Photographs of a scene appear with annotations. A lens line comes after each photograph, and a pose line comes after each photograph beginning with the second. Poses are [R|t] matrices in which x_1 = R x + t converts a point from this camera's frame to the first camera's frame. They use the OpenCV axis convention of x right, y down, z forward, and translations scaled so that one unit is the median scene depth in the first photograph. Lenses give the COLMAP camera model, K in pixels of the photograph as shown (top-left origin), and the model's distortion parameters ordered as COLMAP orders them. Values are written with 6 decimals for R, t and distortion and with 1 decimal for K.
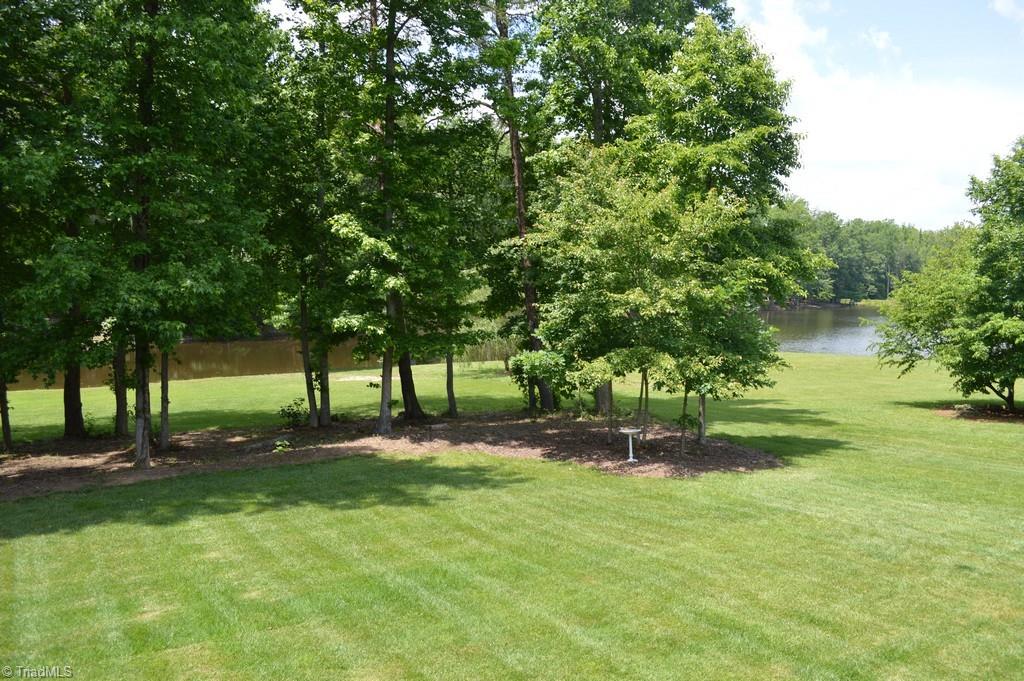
lens RADIAL K [[810.3, 0, 512.0], [0, 810.3, 340.5], [0, 0, 1]] dist [-0.080874, 0.005402]
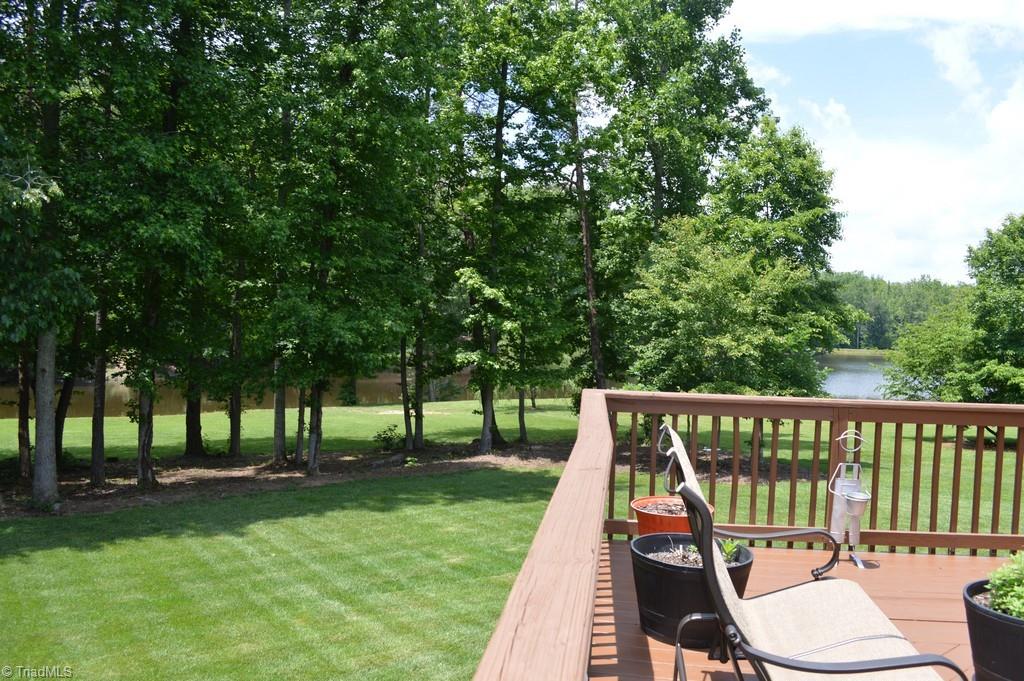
lens RADIAL K [[810.3, 0, 512.0], [0, 810.3, 340.5], [0, 0, 1]] dist [-0.080874, 0.005402]
pose [[0.999112, 0.019439, 0.037379, -0.188173], [-0.017429, 0.998422, -0.053387, 0.014578], [-0.038358, 0.052688, 0.997874, -0.203806]]
